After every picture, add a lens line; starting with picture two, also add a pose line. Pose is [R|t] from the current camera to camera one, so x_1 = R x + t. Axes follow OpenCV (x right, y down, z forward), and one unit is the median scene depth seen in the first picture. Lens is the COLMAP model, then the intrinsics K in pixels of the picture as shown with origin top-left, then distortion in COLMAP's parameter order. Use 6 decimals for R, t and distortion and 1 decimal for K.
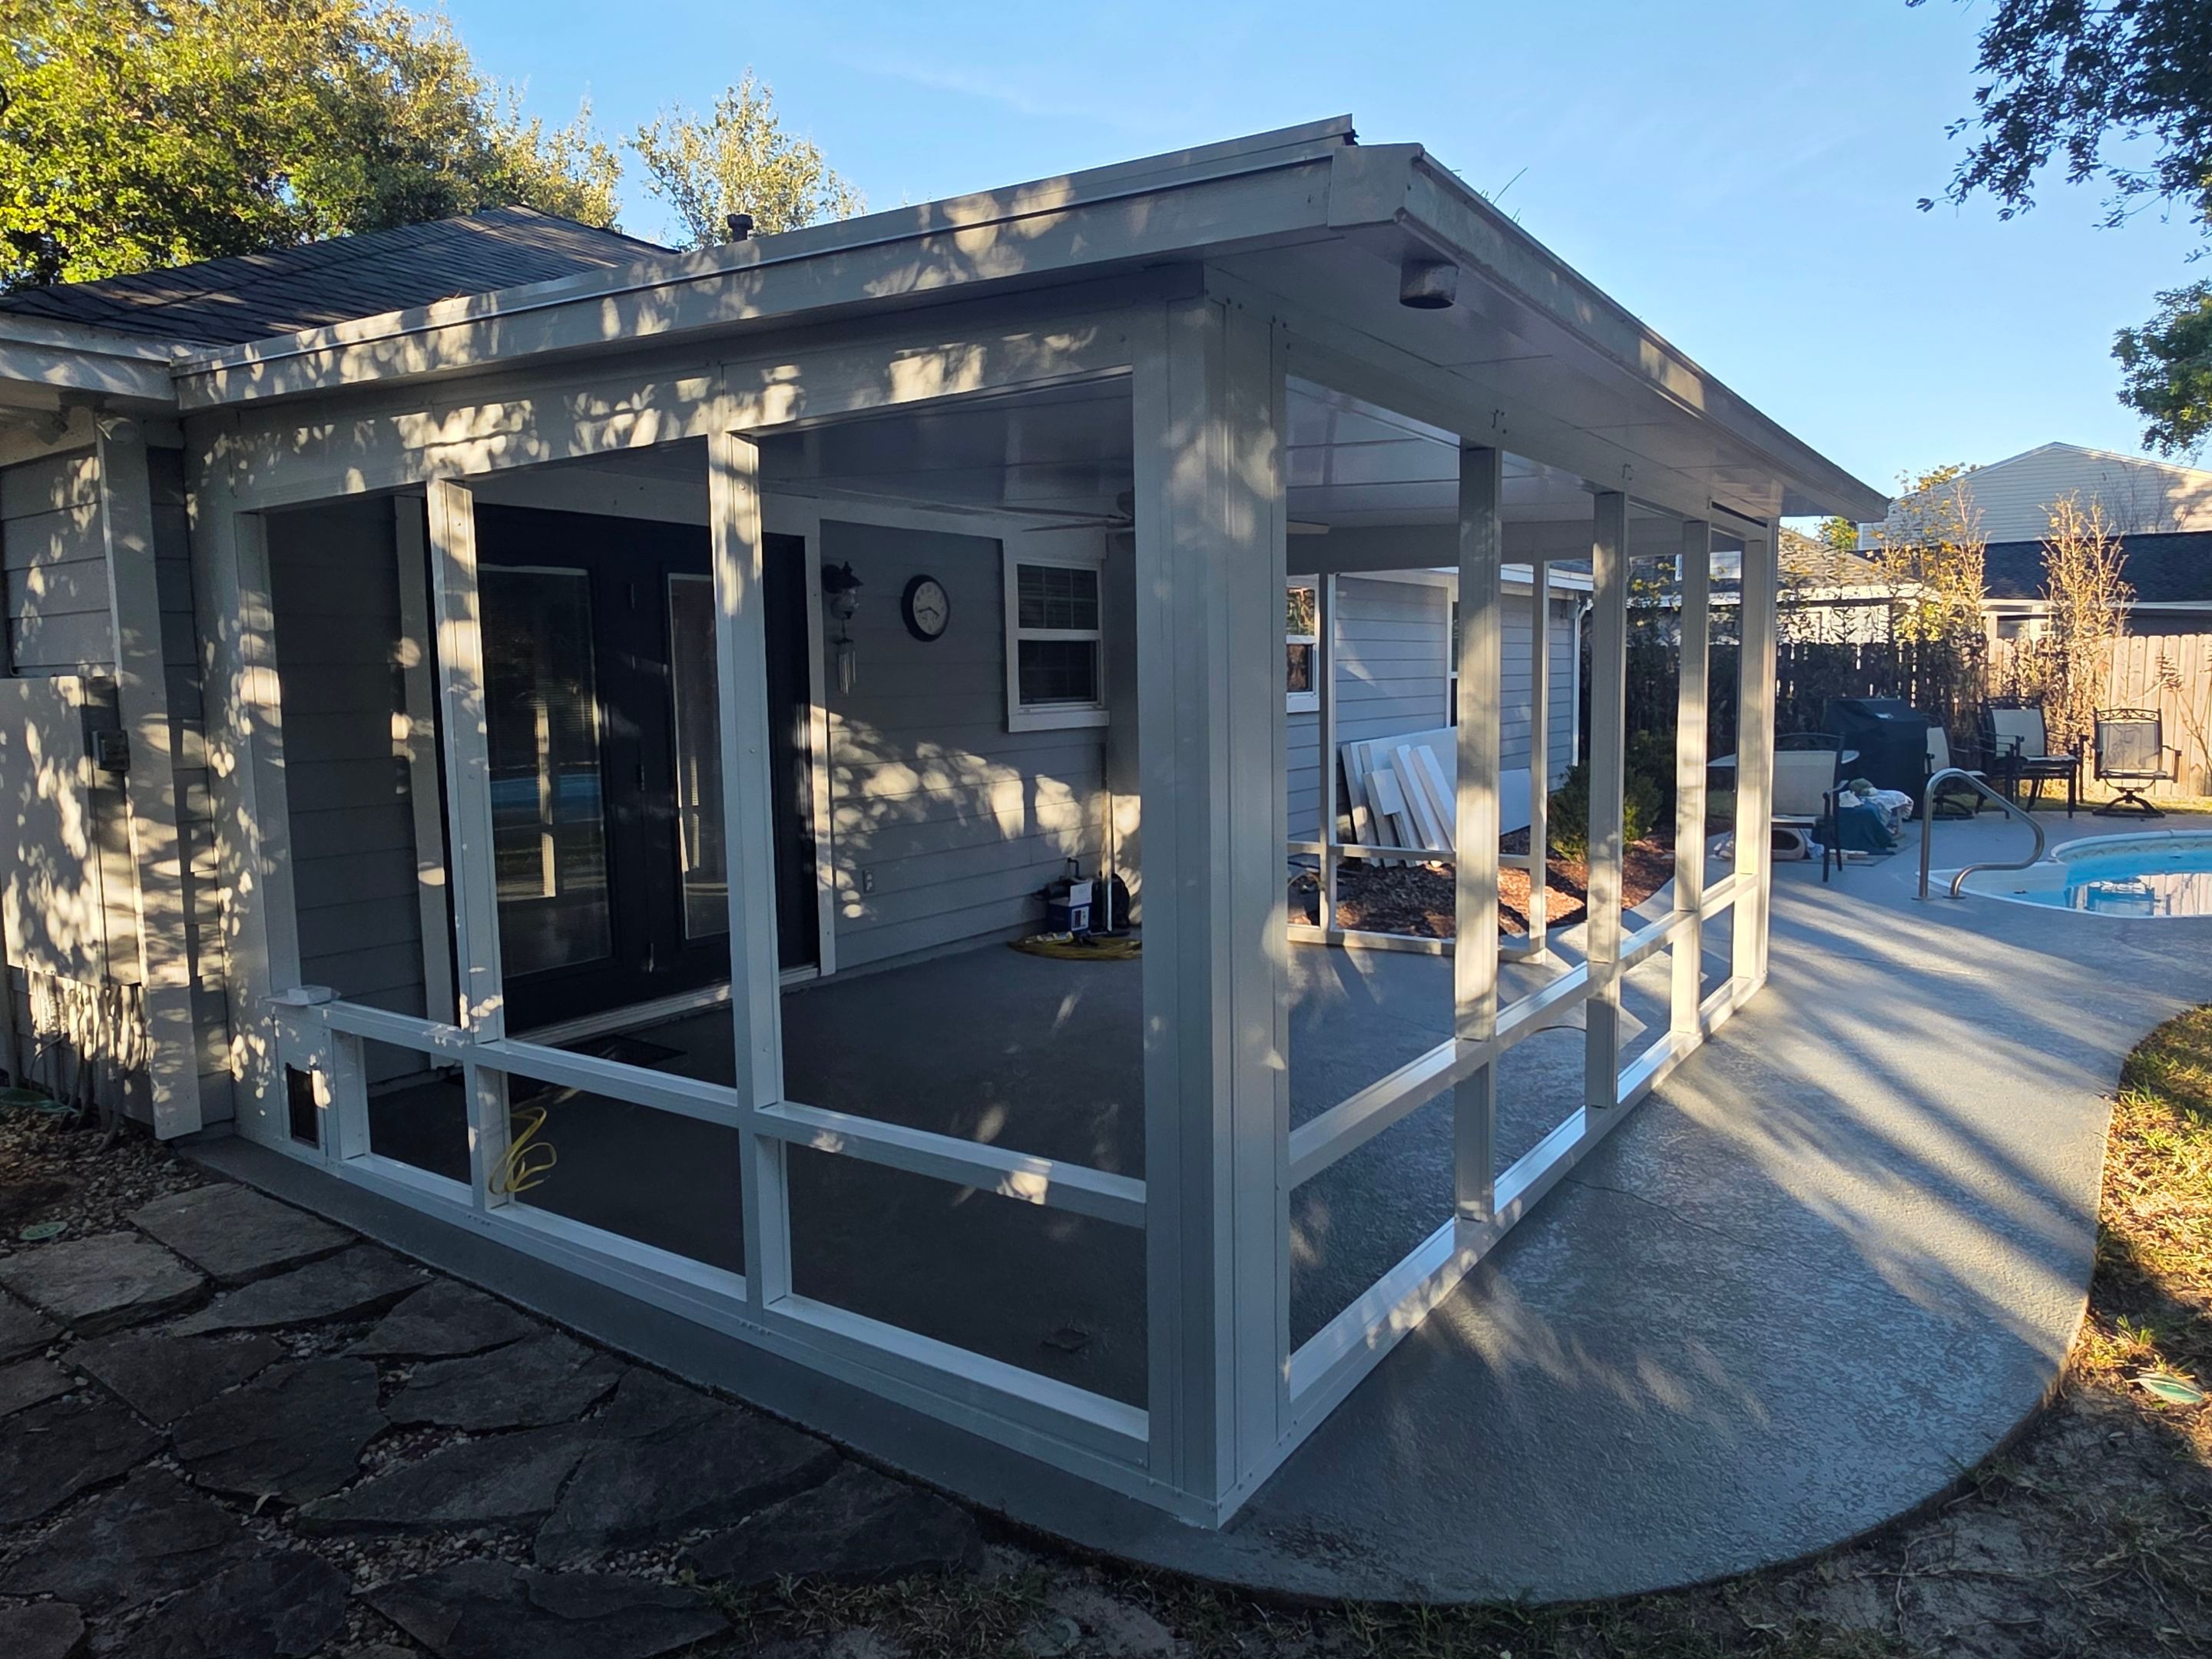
lens RADIAL K [[1412.4, 0, 1106.0], [0, 1412.4, 829.5], [0, 0, 1]] dist [0.004621, 0.003235]
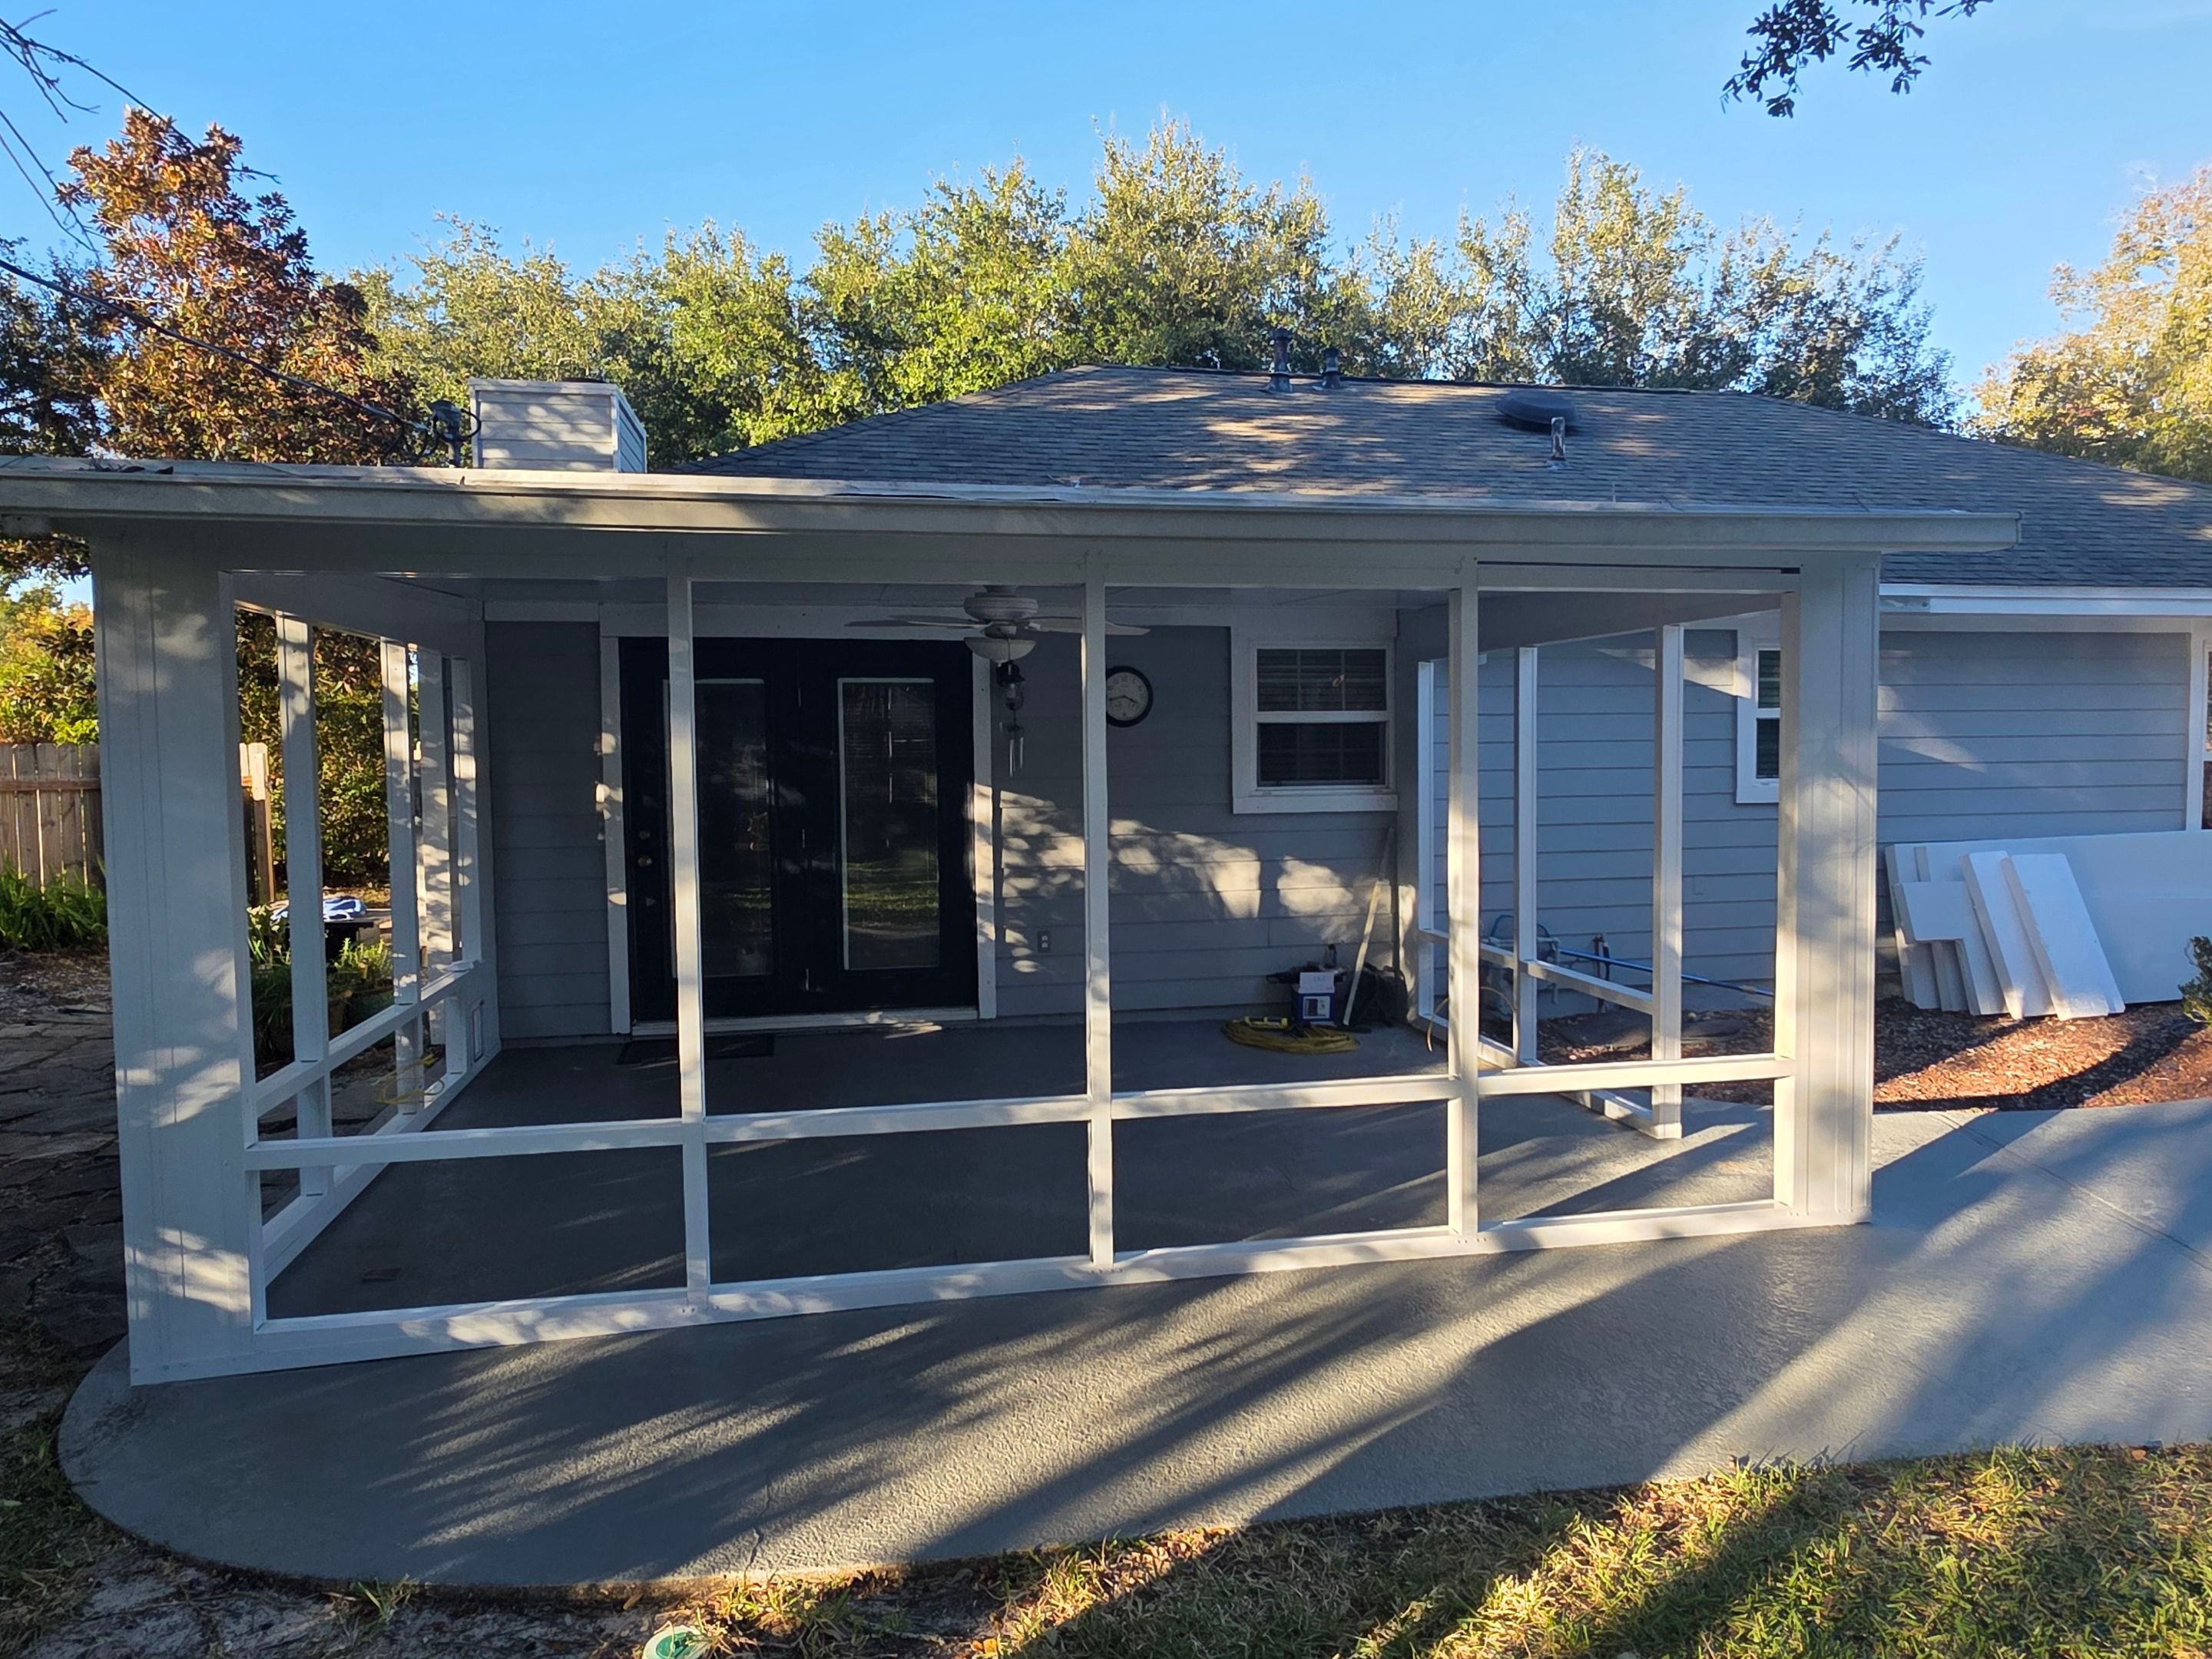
lens RADIAL K [[1412.4, 0, 1106.0], [0, 1412.4, 829.5], [0, 0, 1]] dist [0.004621, 0.003235]
pose [[0.716143, 0.049133, -0.696222, 0.639561], [-0.078169, 0.996889, -0.010055, -0.044536], [0.693562, 0.061624, 0.717756, 0.230164]]
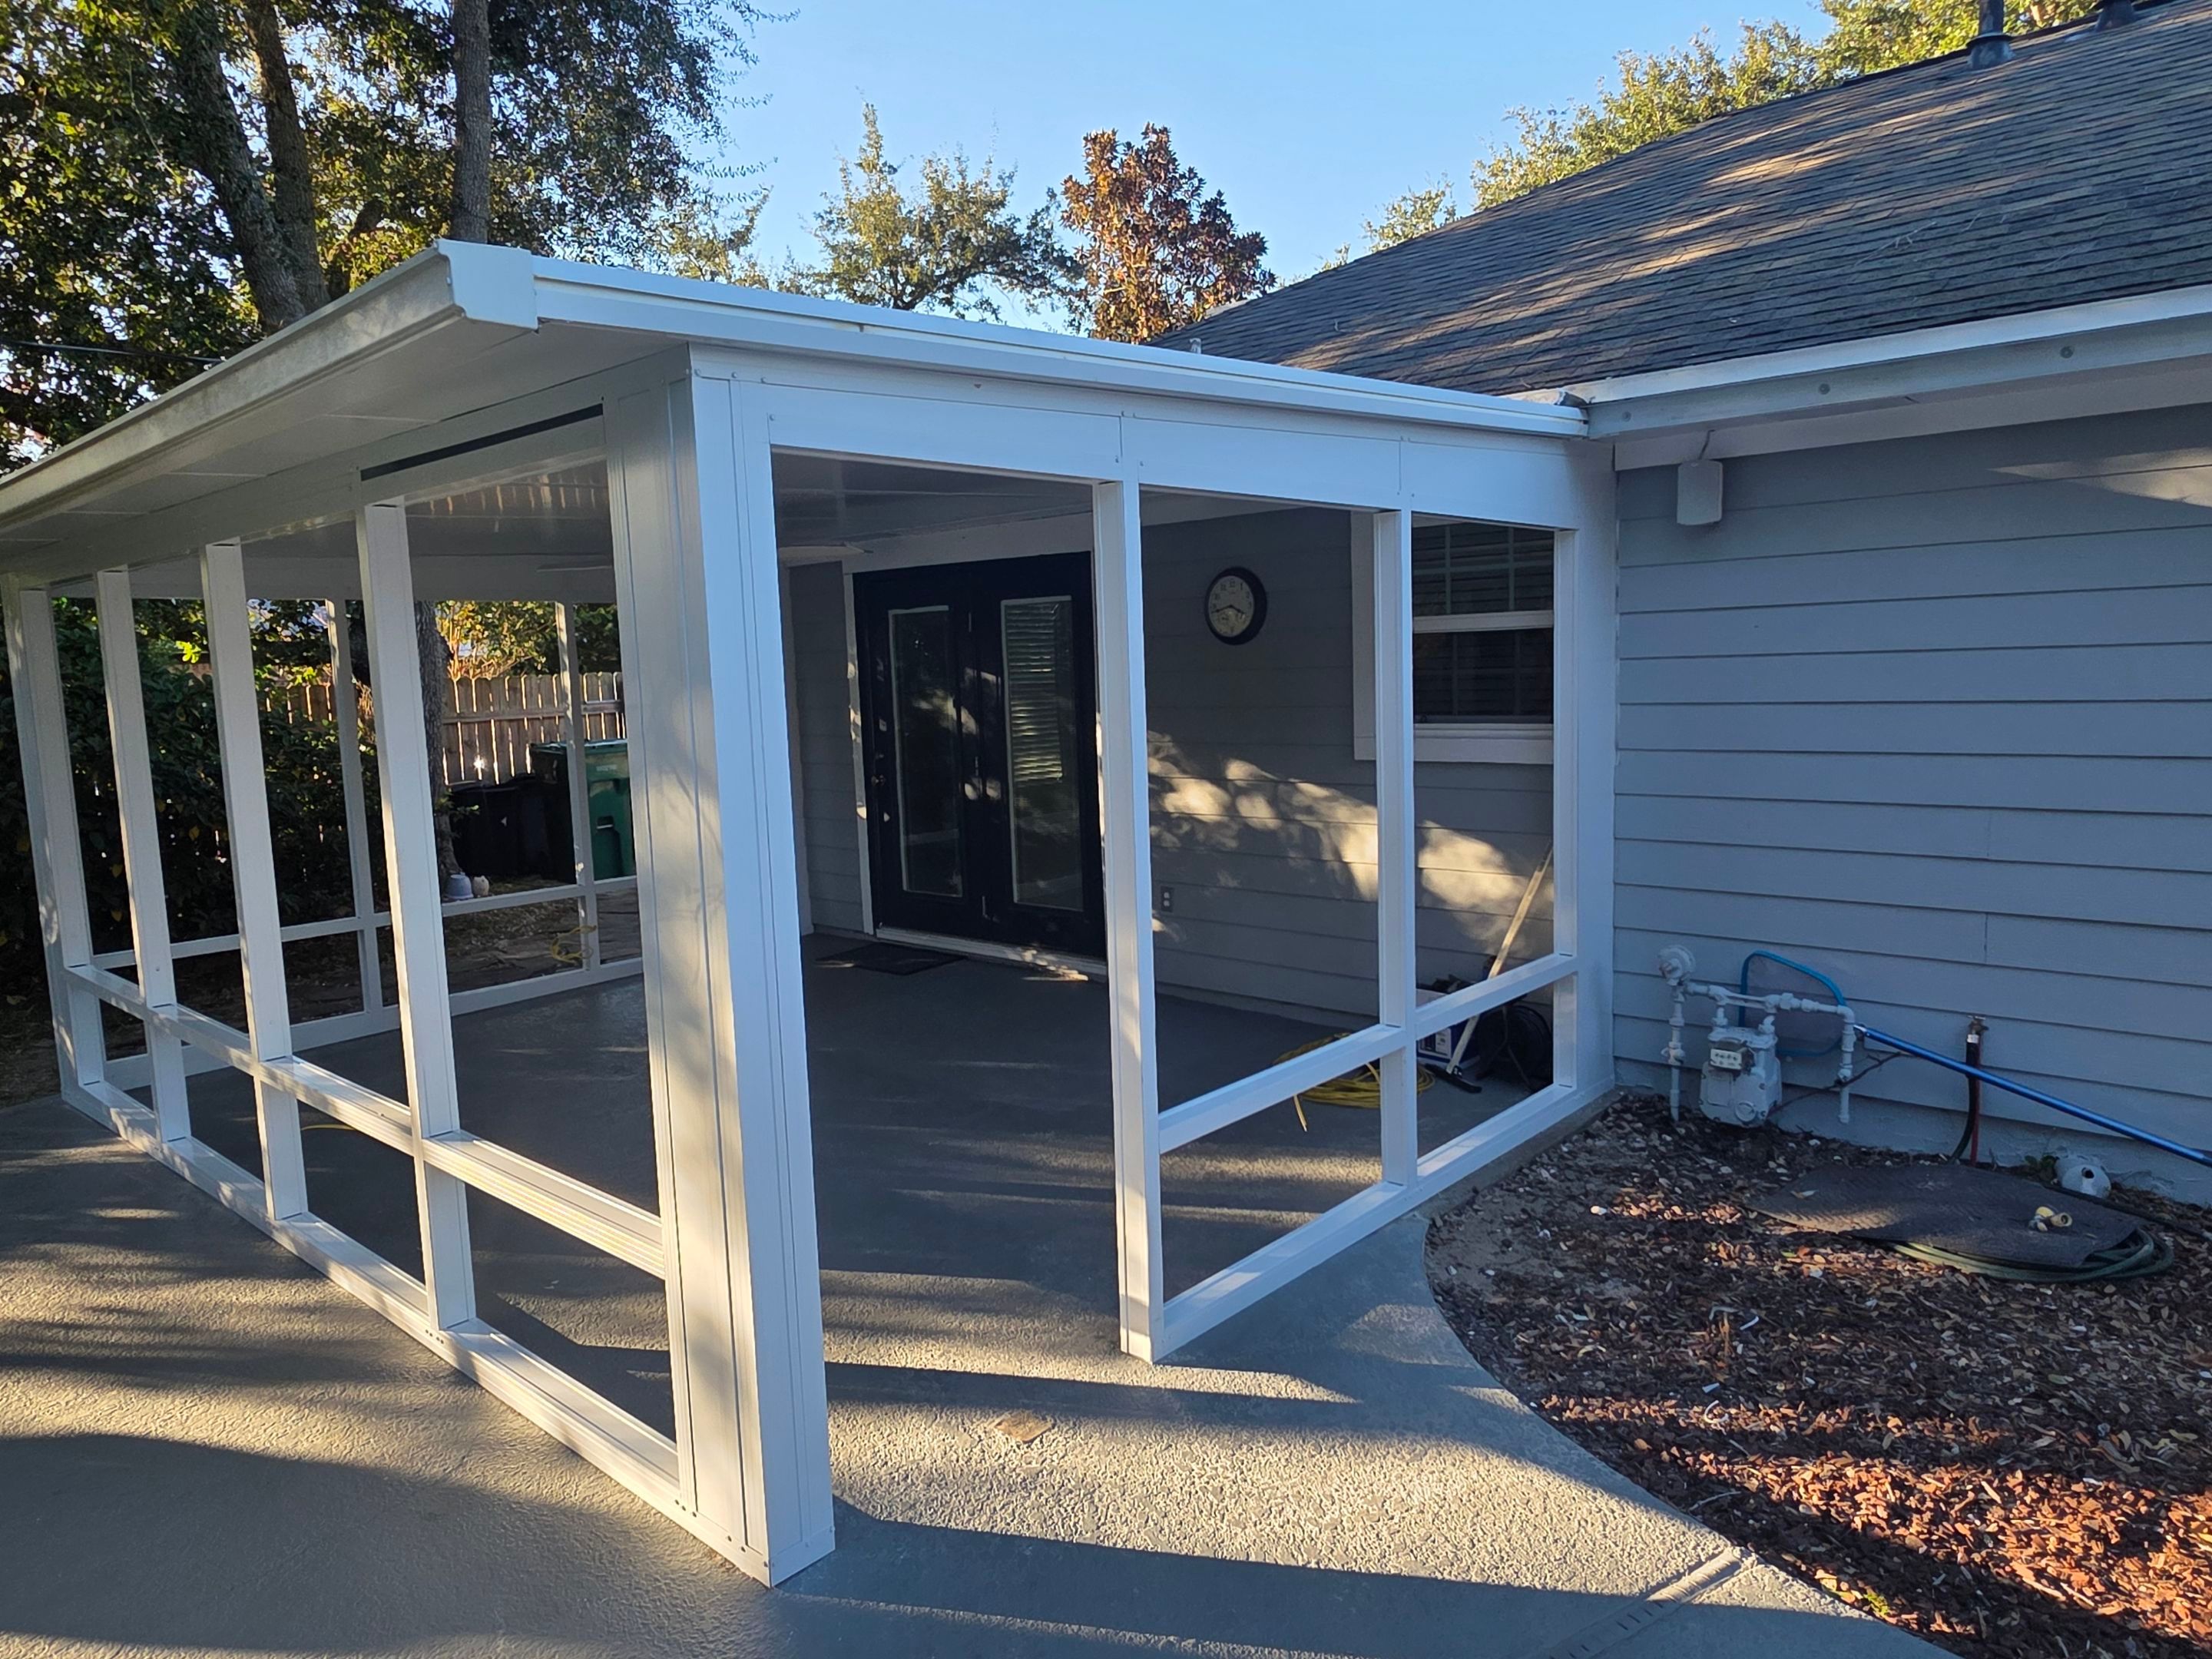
lens RADIAL K [[1416.0, 0, 1137.9], [0, 1416.0, 821.2], [0, 0, 1]] dist [0.008101, -0.002087]
pose [[-0.115255, 0.131710, -0.984565, 0.765504], [-0.076275, 0.987071, 0.140974, -0.148363], [0.990403, 0.091346, -0.103719, 1.077730]]
